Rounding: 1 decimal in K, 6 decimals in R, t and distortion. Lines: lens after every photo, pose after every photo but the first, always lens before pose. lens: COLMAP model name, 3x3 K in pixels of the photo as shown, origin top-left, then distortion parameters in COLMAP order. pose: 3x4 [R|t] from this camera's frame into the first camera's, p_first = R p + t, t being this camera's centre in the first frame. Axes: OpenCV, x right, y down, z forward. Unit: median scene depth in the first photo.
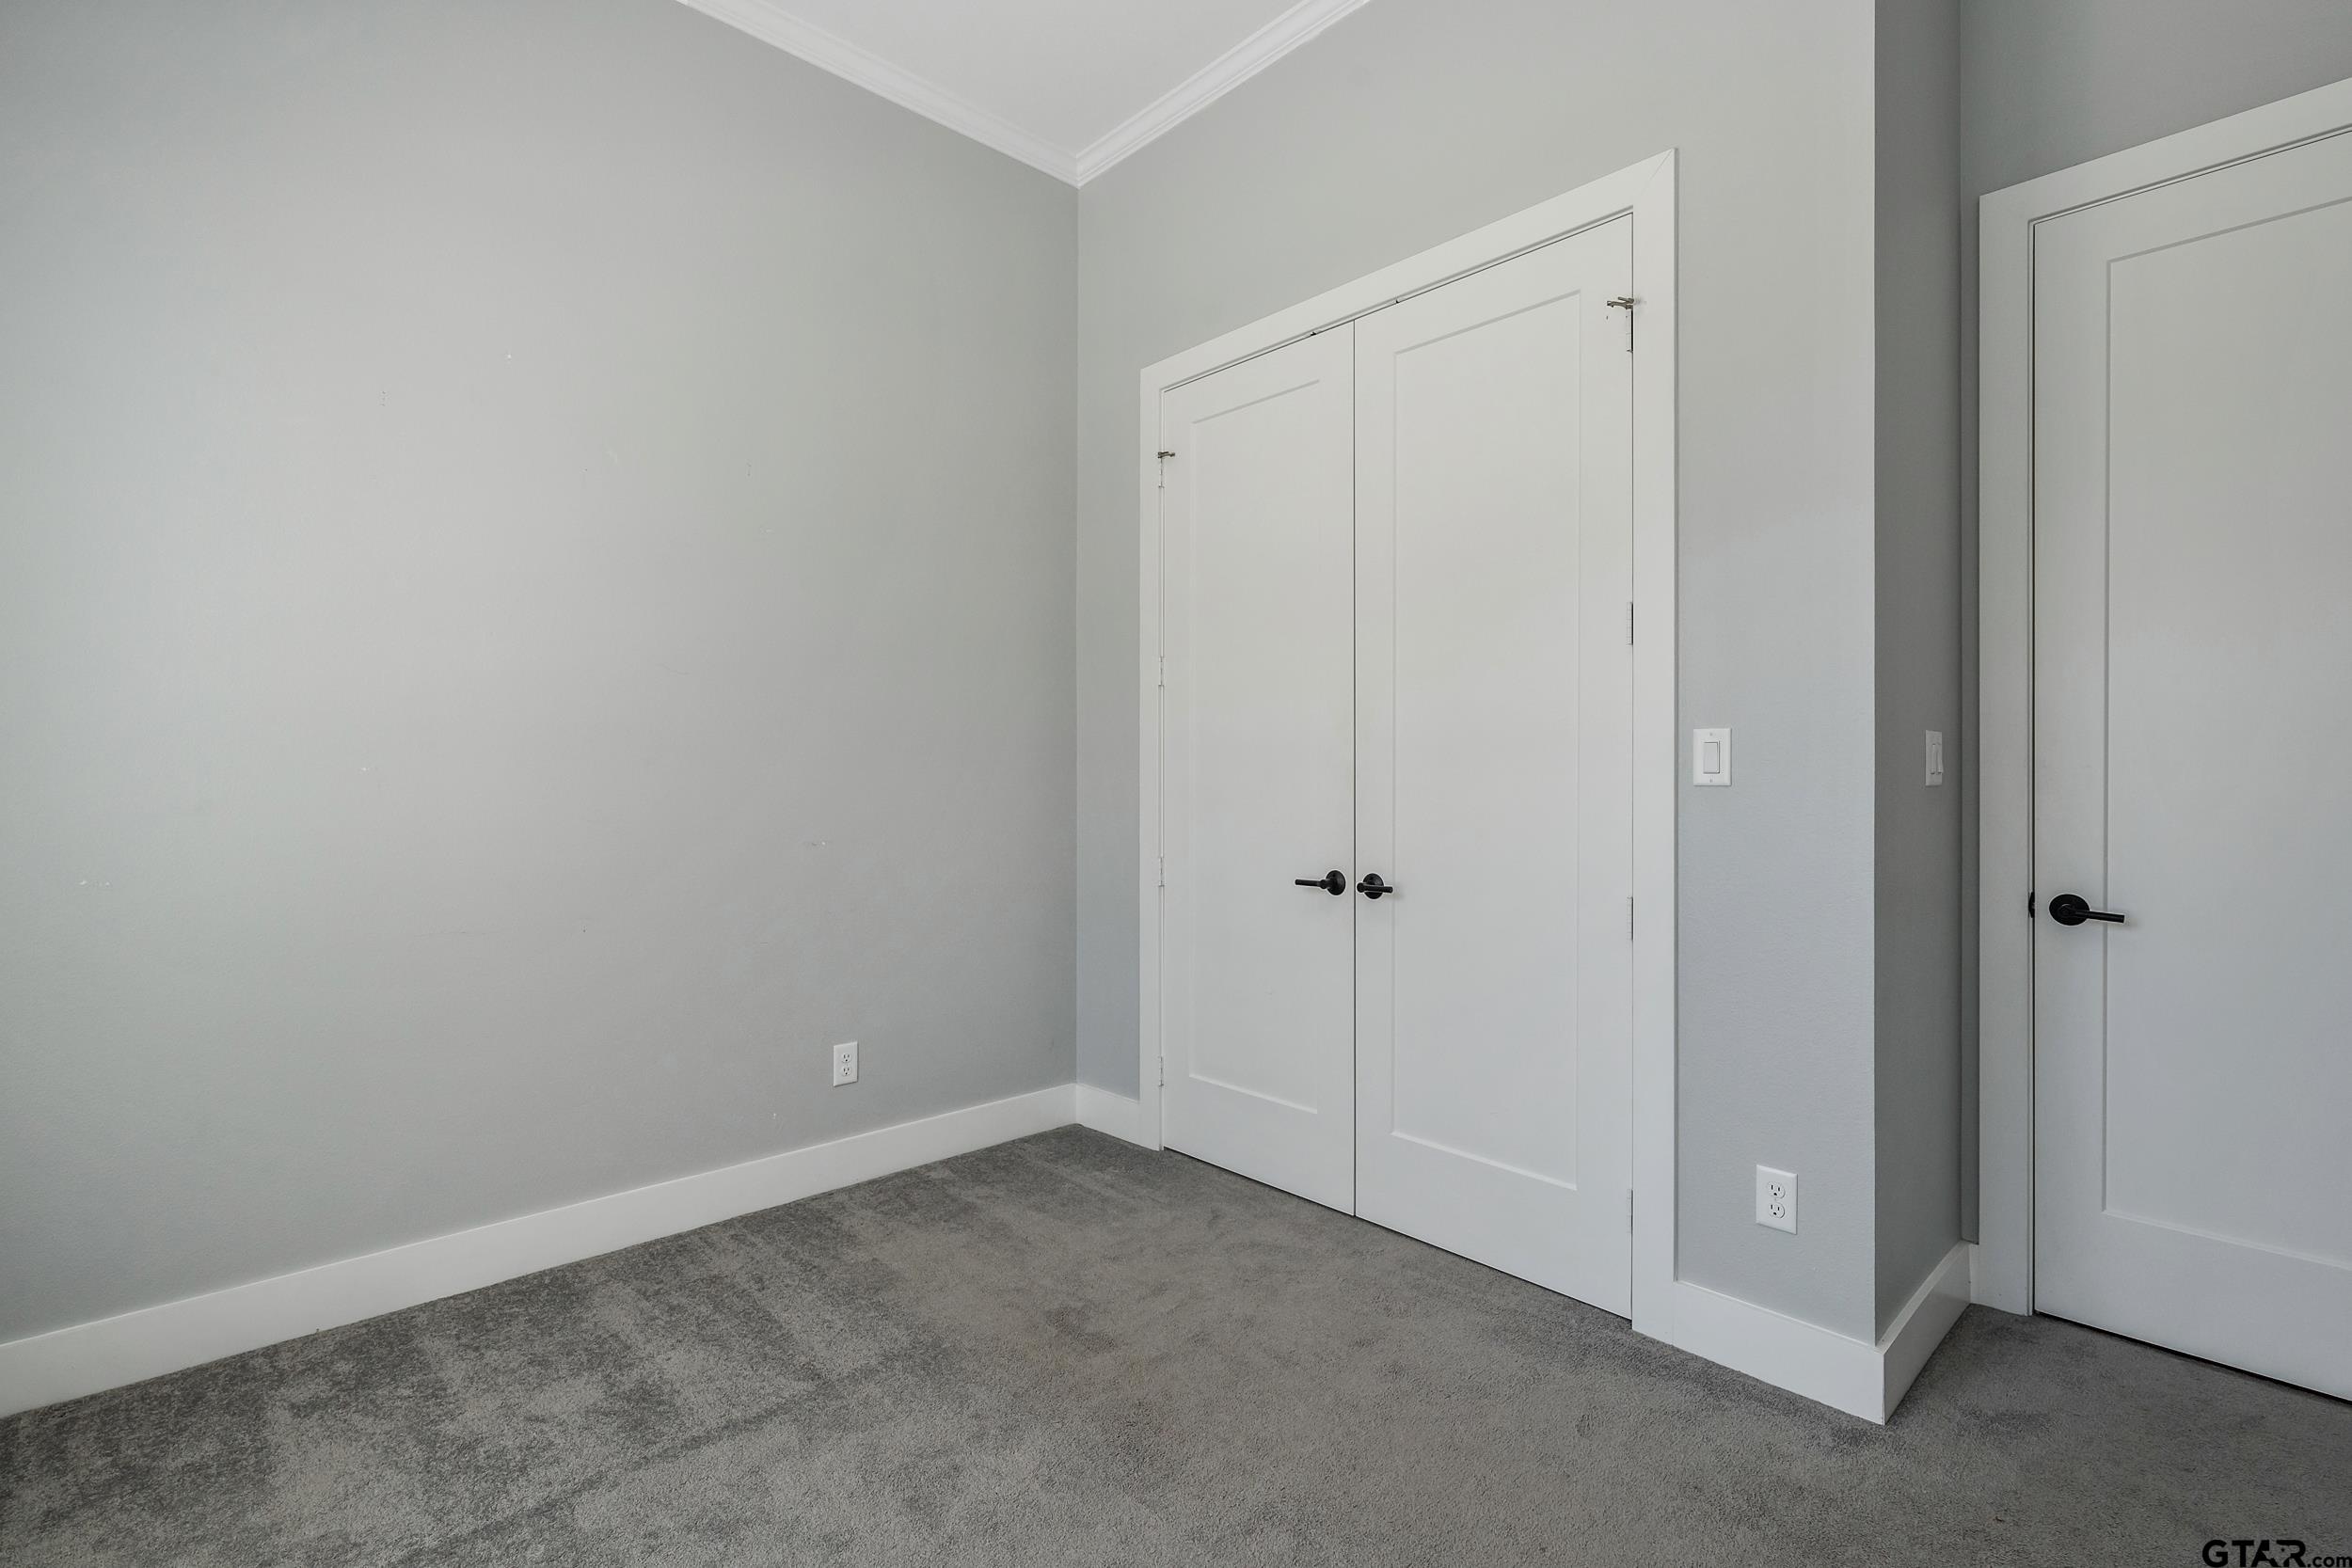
lens RADIAL K [[1074.1, 0, 1176.0], [0, 1074.1, 784.0], [0, 0, 1]] dist [0.001245, 0.000211]
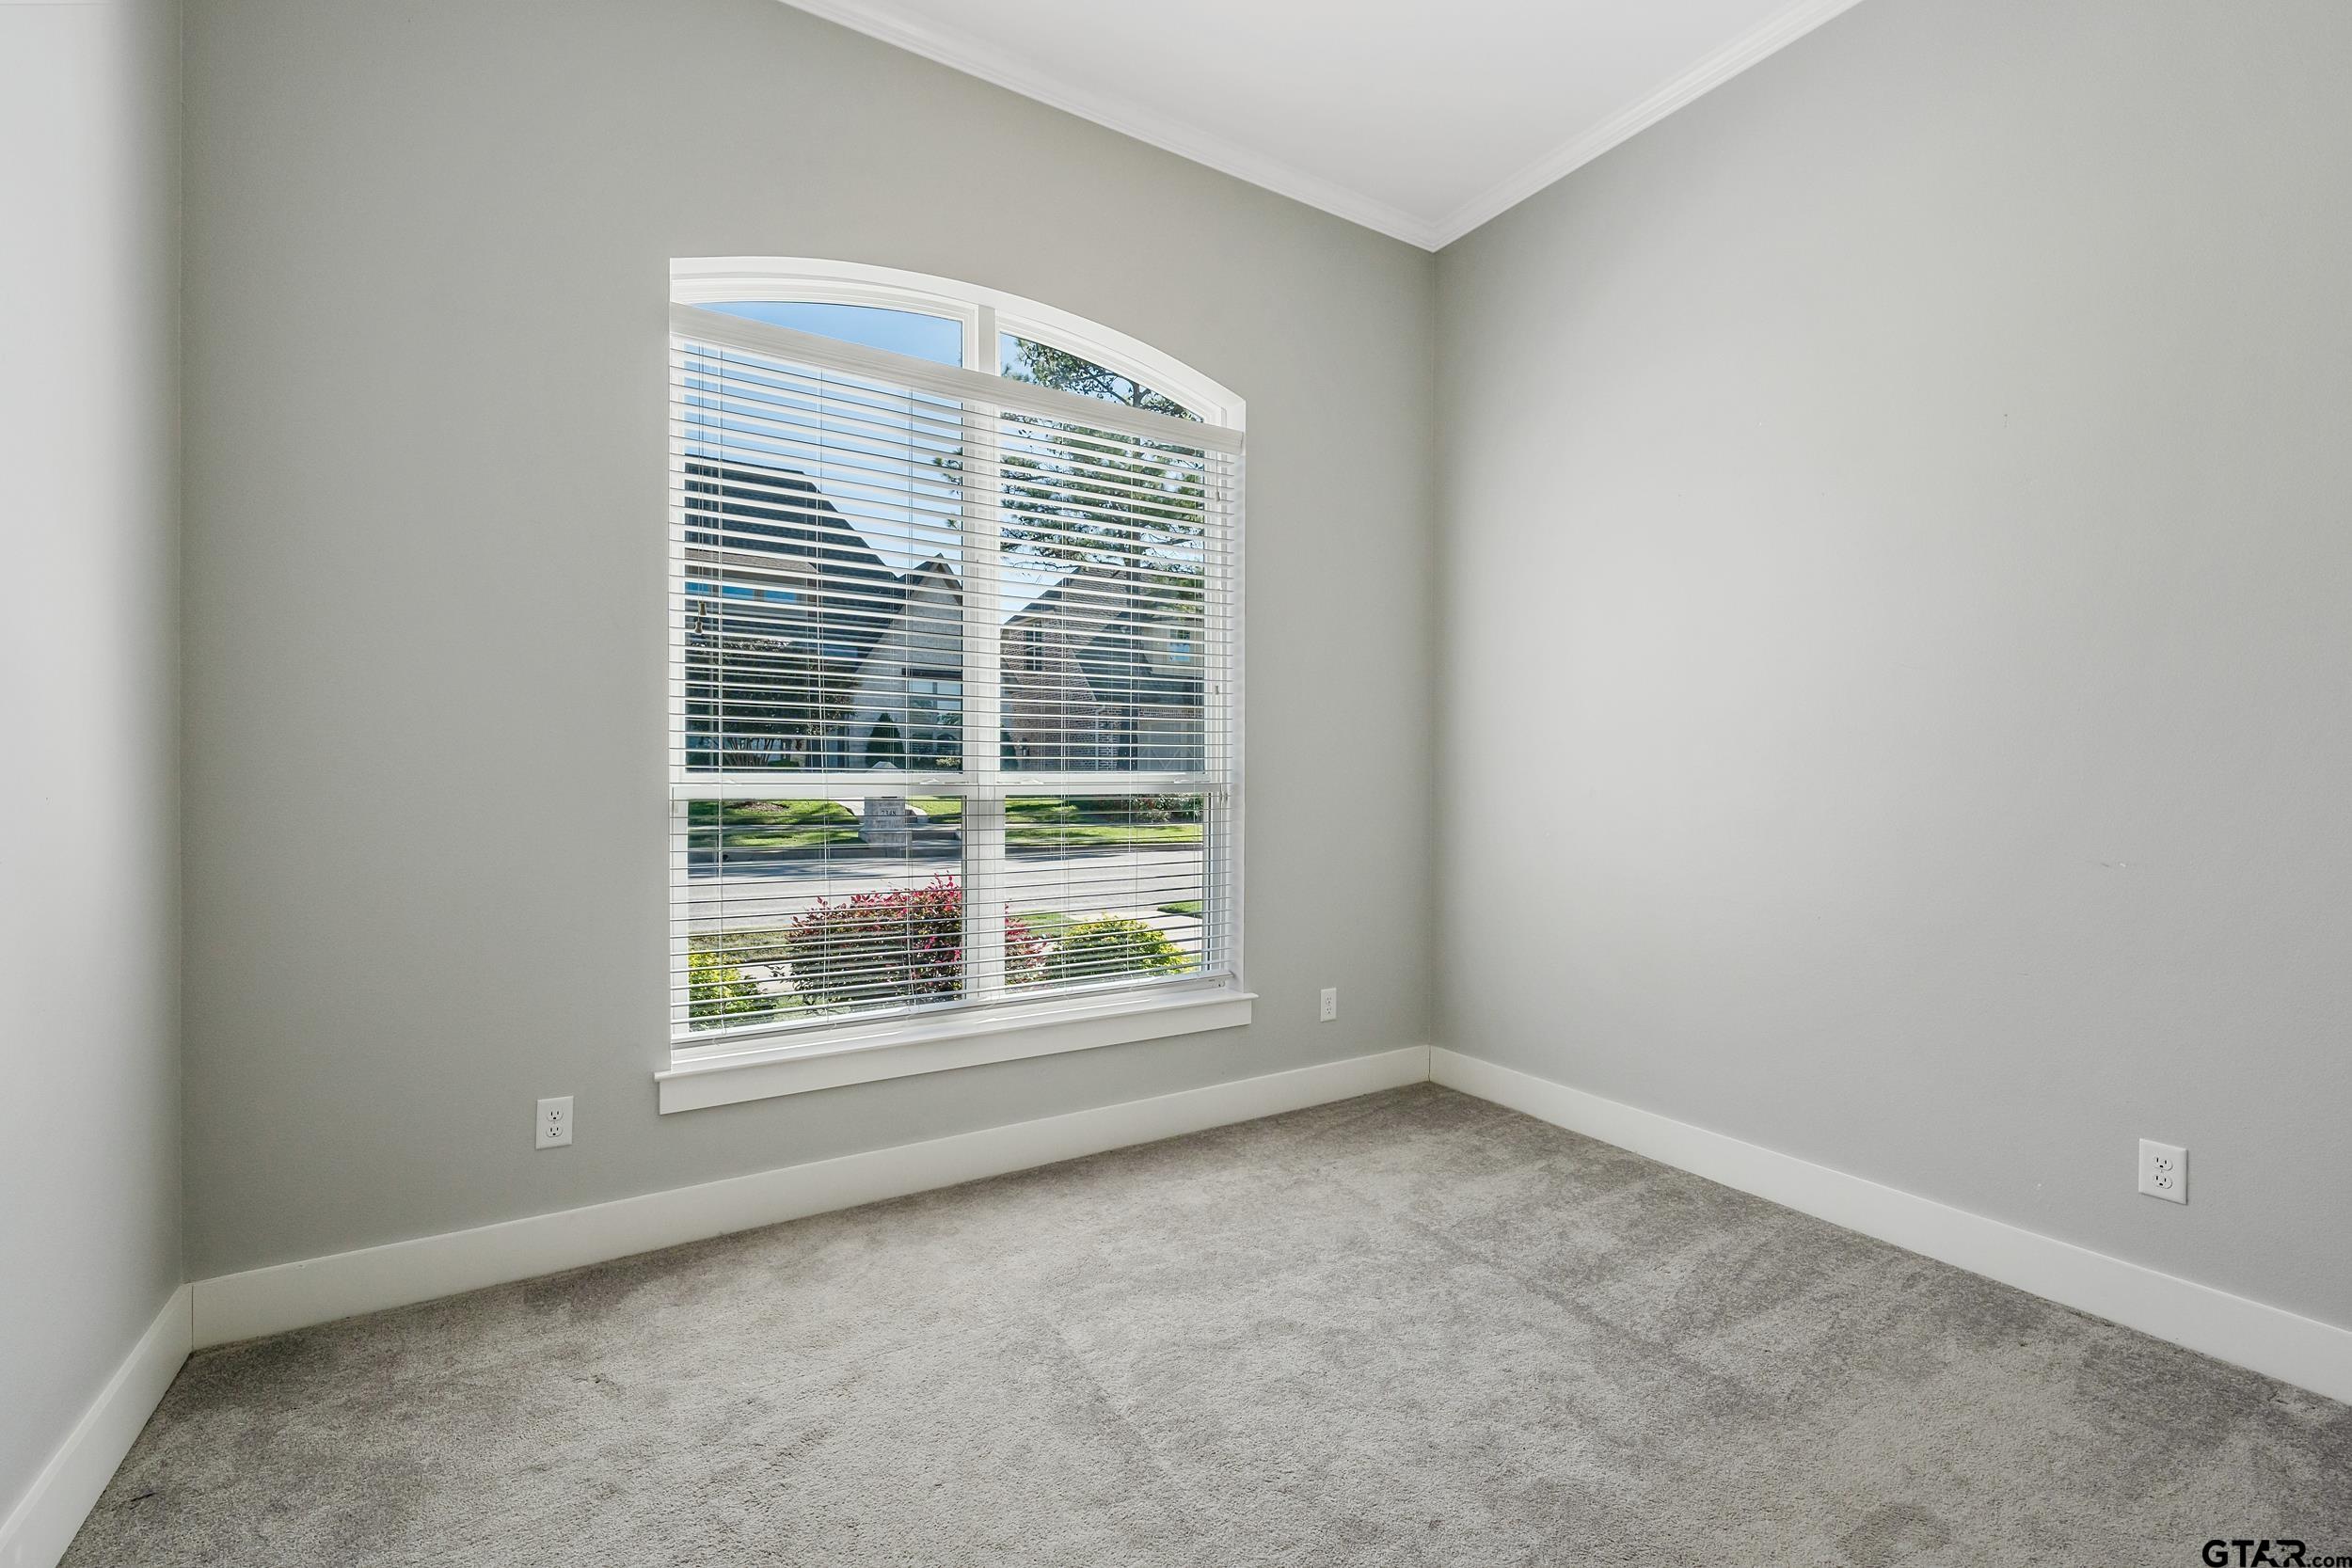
lens RADIAL K [[997.7, 0, 1176.0], [0, 997.7, 784.0], [0, 0, 1]] dist [-0.000733, -0.000241]
pose [[-0.197548, 0.008964, -0.980252, 0.696471], [-0.008885, 0.999901, 0.010934, -0.003552], [0.980253, 0.010869, -0.197449, 0.687027]]
